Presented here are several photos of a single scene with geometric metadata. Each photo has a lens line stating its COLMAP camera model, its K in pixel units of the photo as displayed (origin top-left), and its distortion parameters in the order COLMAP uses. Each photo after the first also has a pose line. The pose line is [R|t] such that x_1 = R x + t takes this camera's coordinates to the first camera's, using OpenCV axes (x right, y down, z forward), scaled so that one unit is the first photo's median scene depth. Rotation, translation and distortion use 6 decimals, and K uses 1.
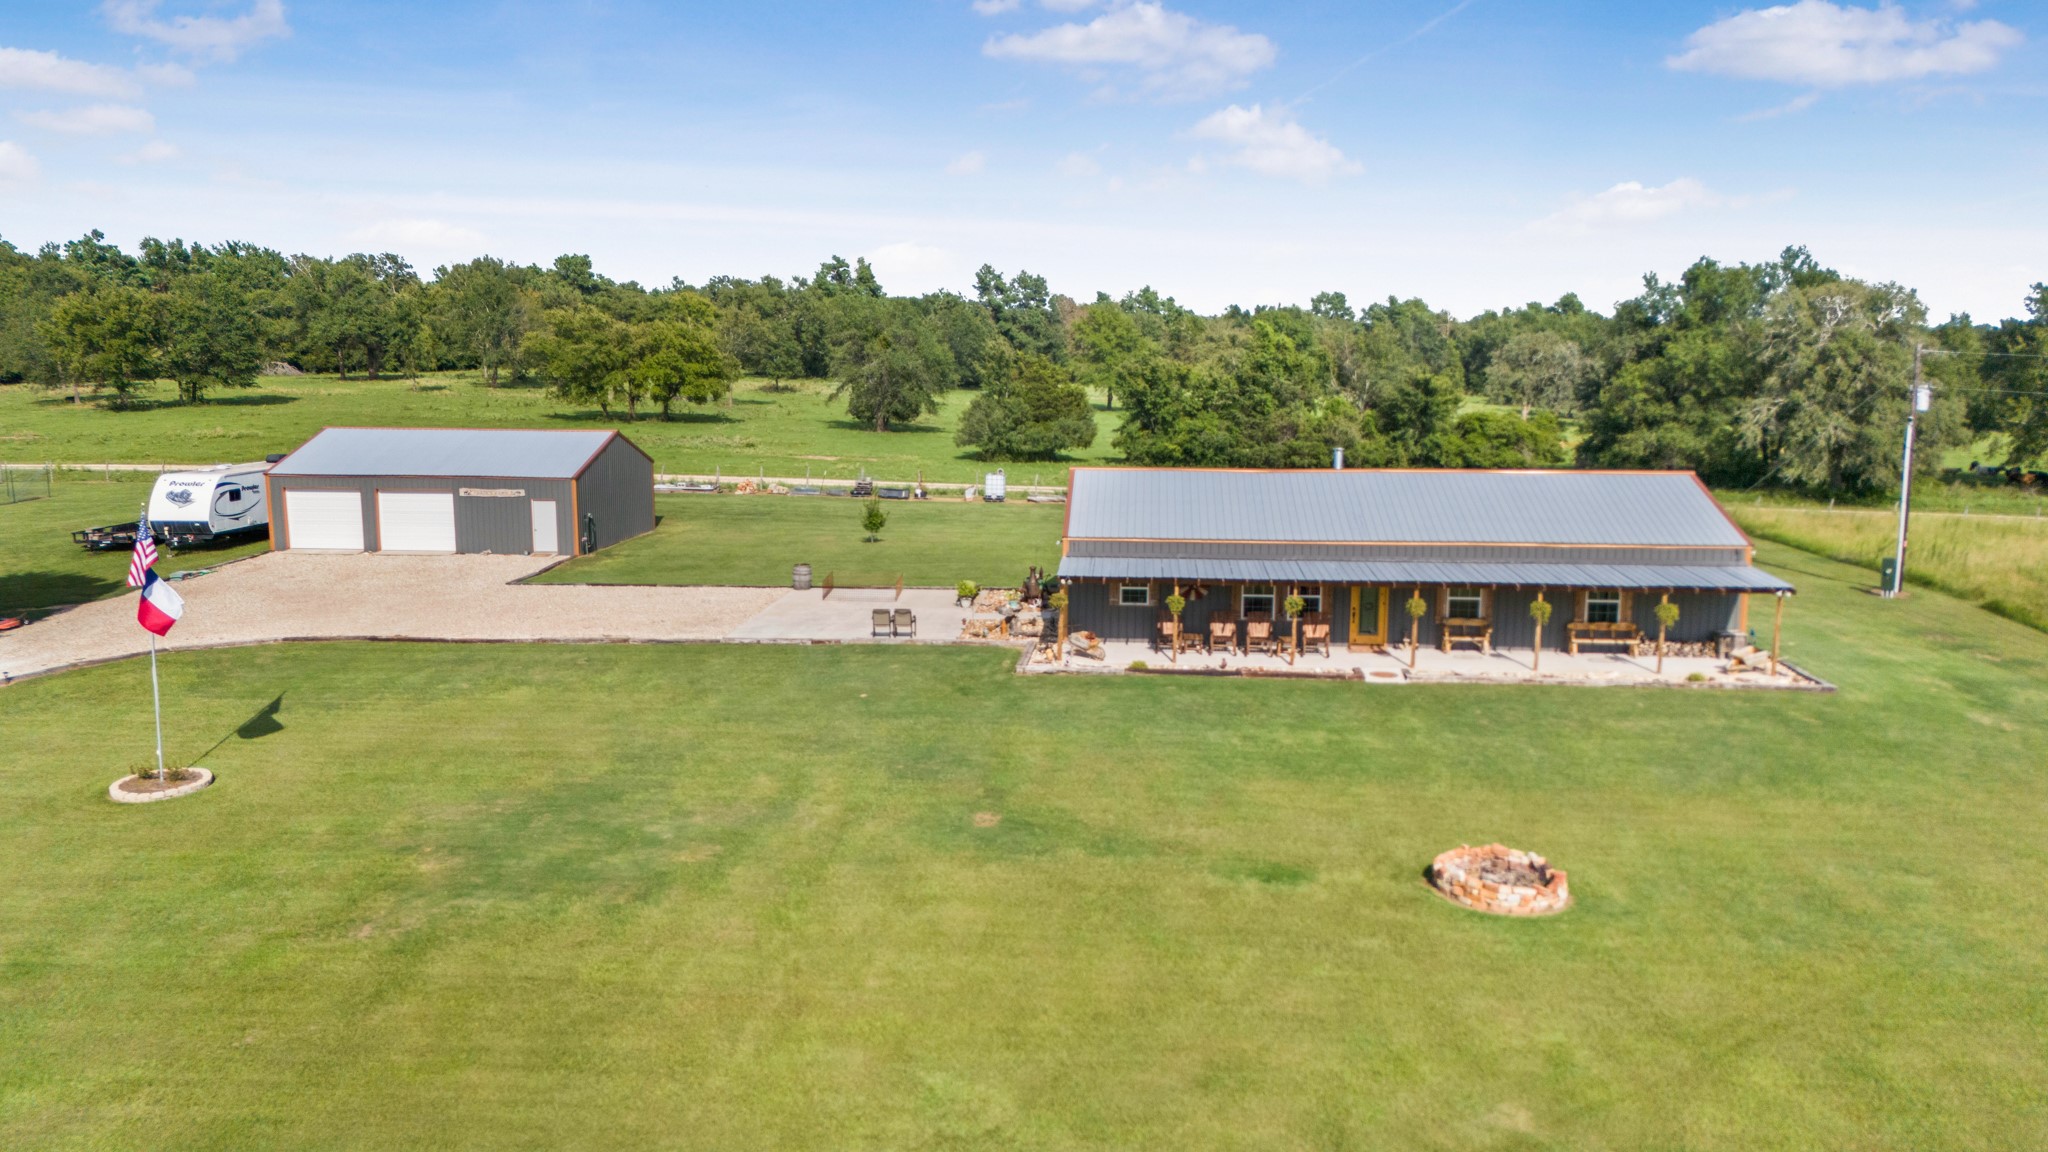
lens RADIAL K [[1499.5, 0, 1024.0], [0, 1499.5, 576.0], [0, 0, 1]] dist [0.006961, 0.003350]
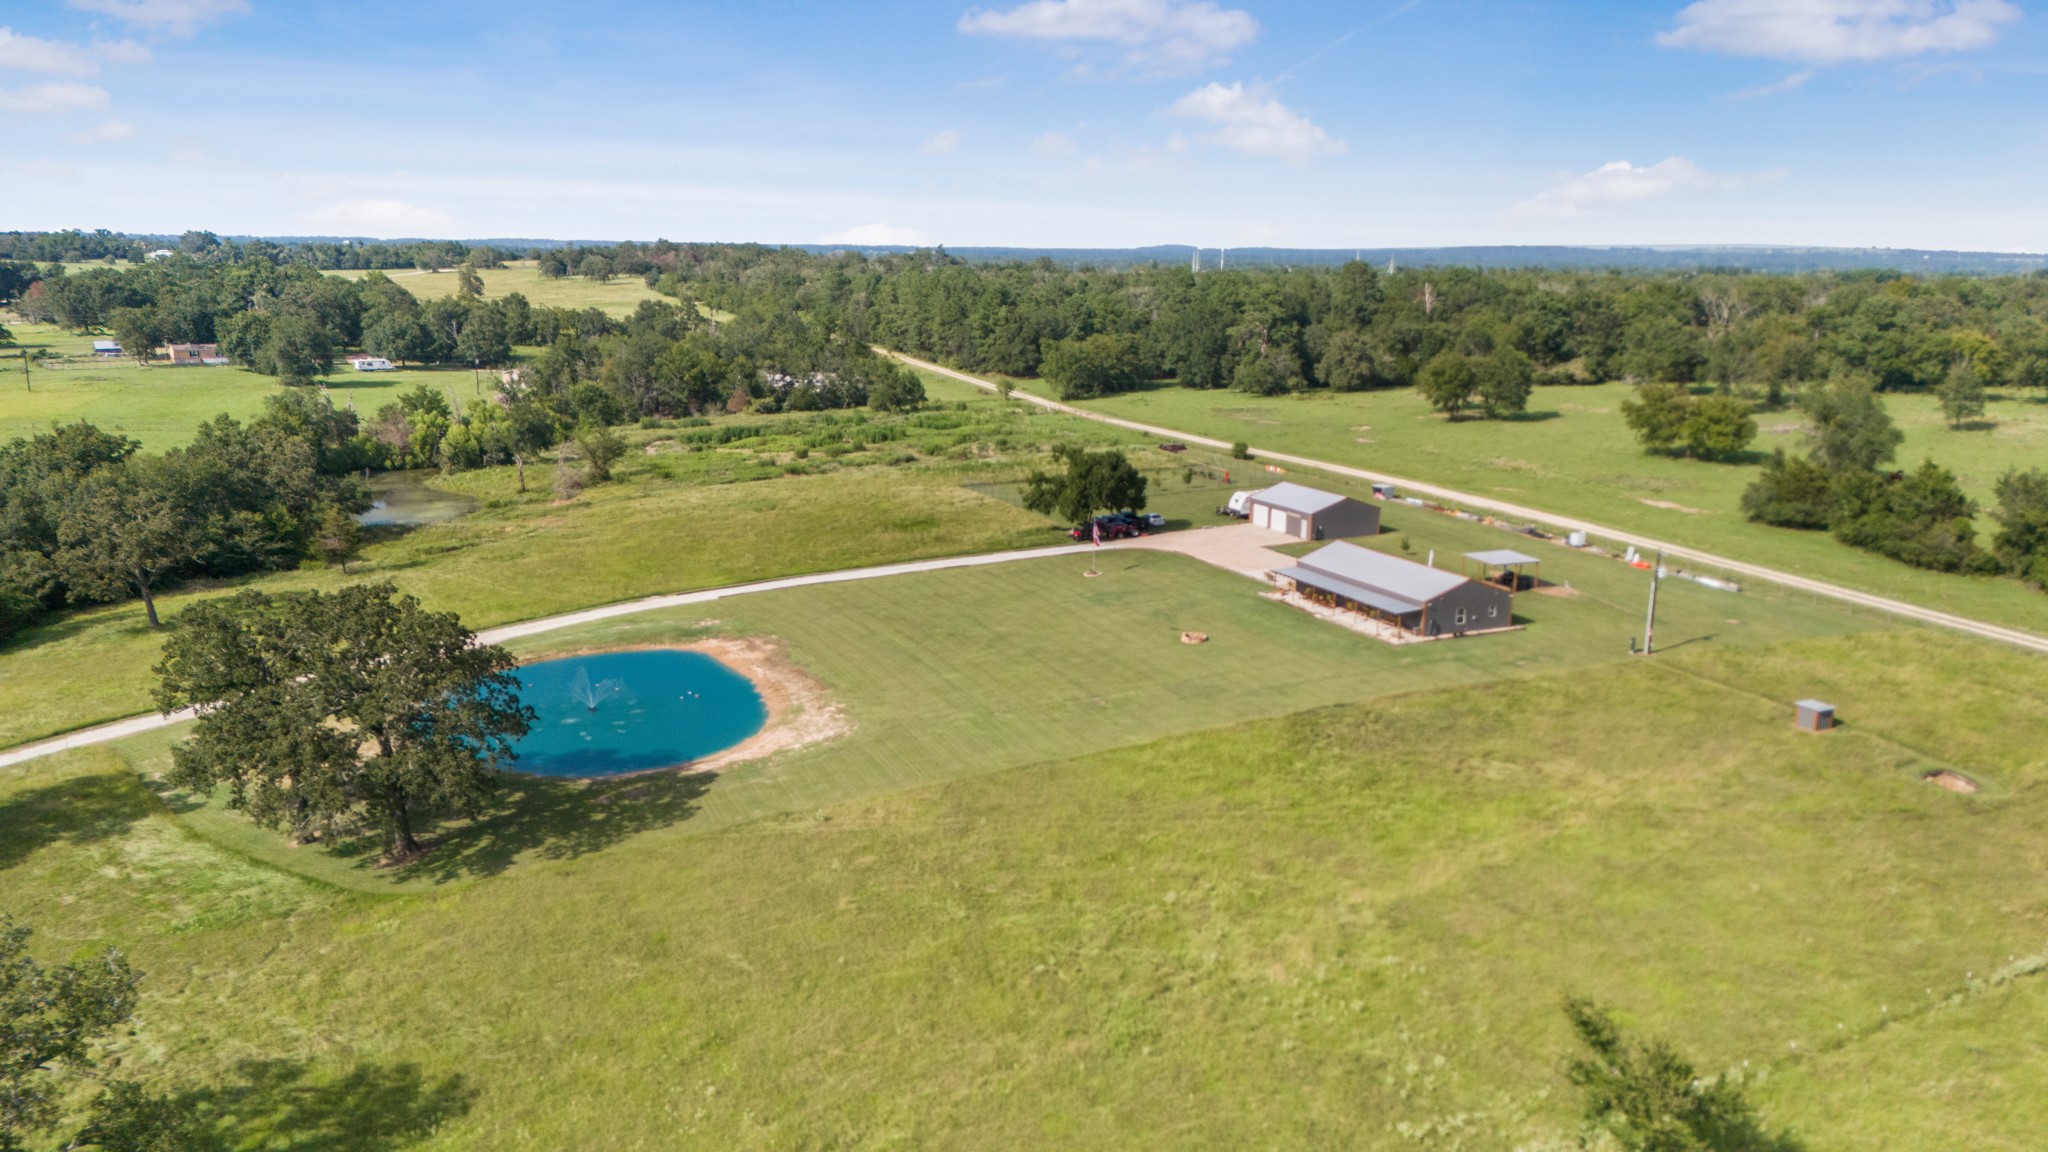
lens RADIAL K [[1449.1, 0, 1024.0], [0, 1449.1, 576.0], [0, 0, 1]] dist [0.107289, -0.160346]
pose [[0.453751, 0.190673, -0.870491, 1.892395], [-0.125428, 0.980781, 0.149451, -0.295054], [0.882257, 0.041370, 0.468946, -0.793753]]
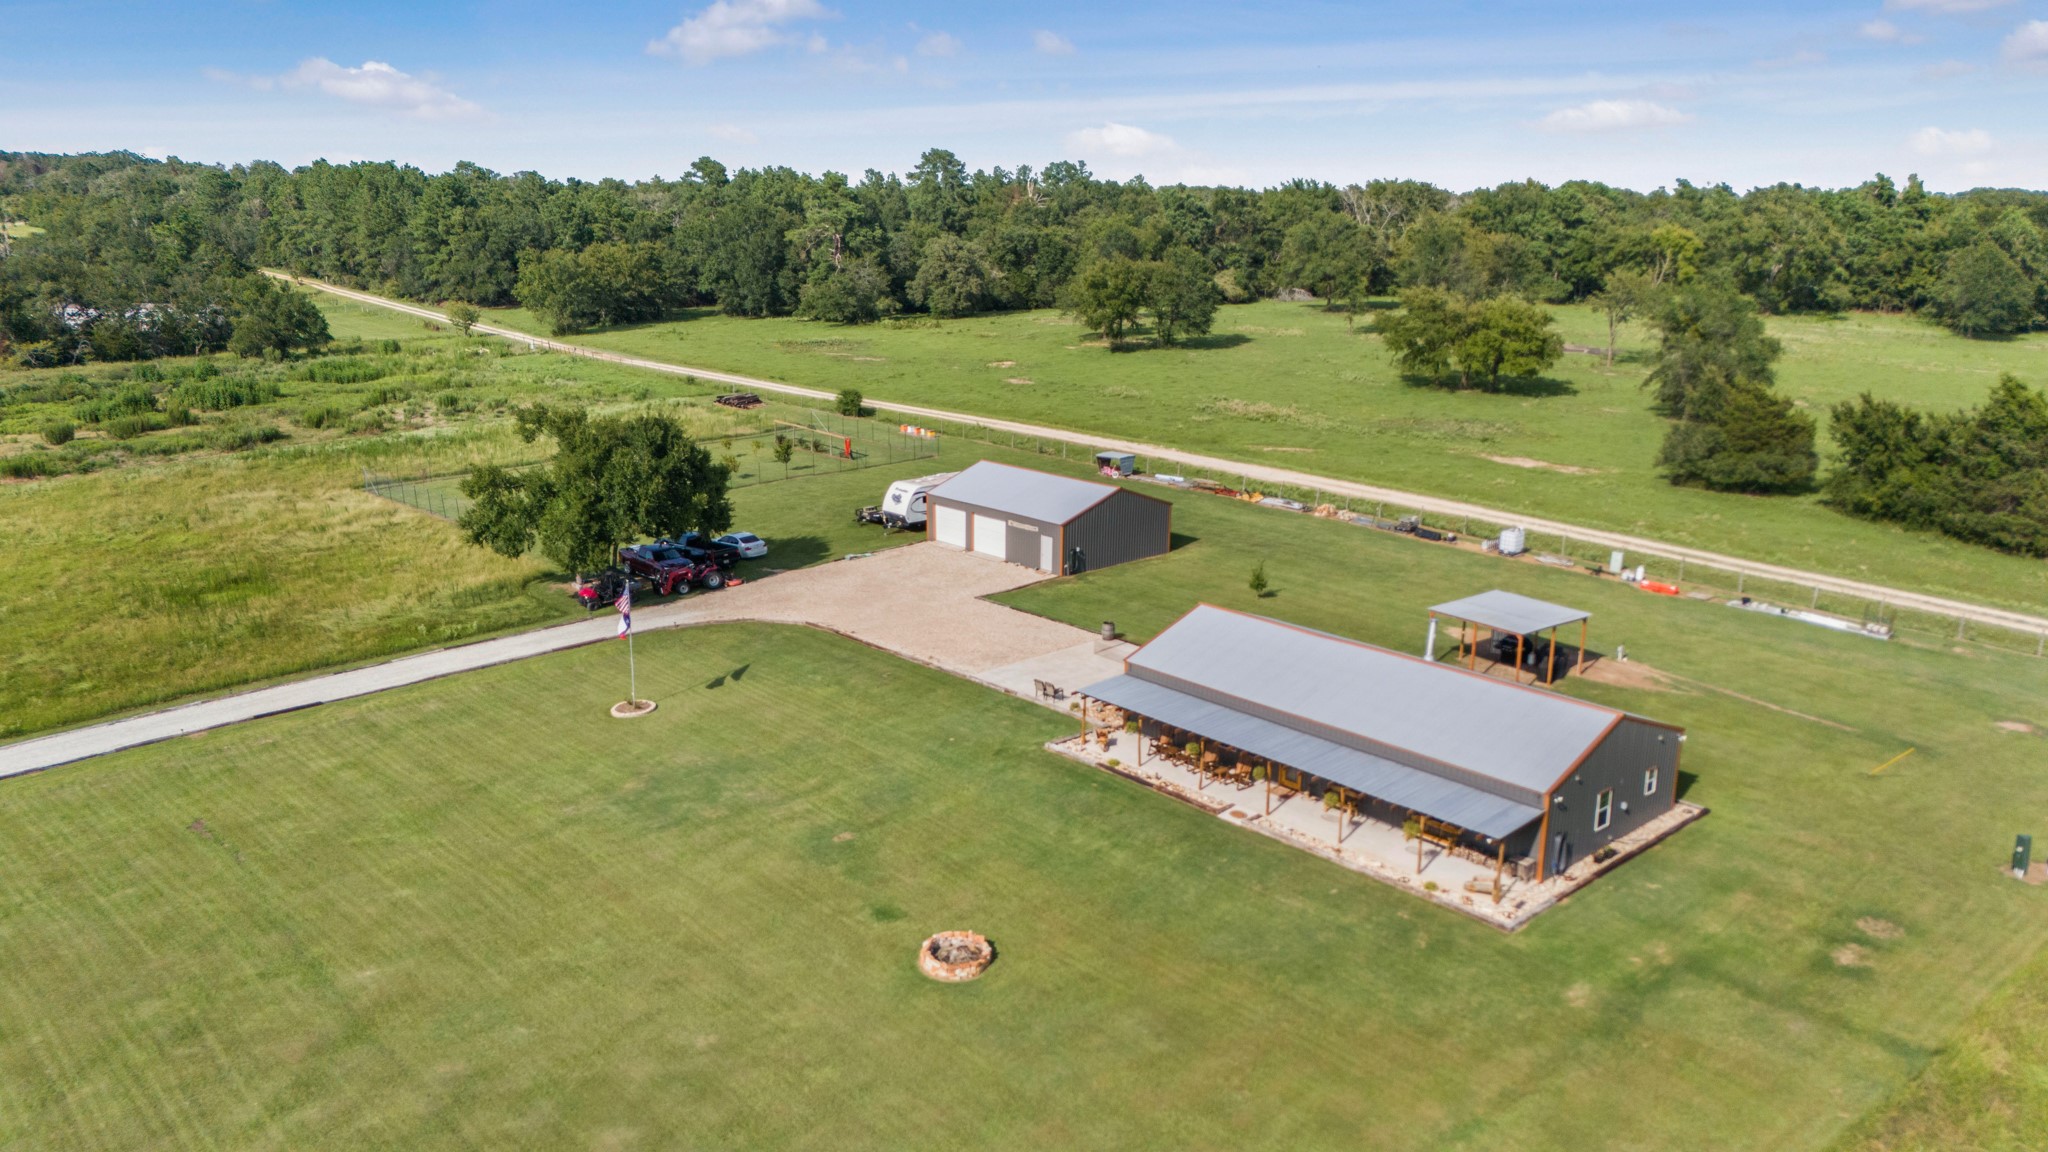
lens RADIAL K [[1449.1, 0, 1024.0], [0, 1449.1, 576.0], [0, 0, 1]] dist [0.107289, -0.160346]
pose [[0.715416, 0.176751, -0.675972, 0.645860], [-0.102703, 0.983567, 0.148485, -0.222482], [0.691109, -0.036804, 0.721813, -0.067401]]
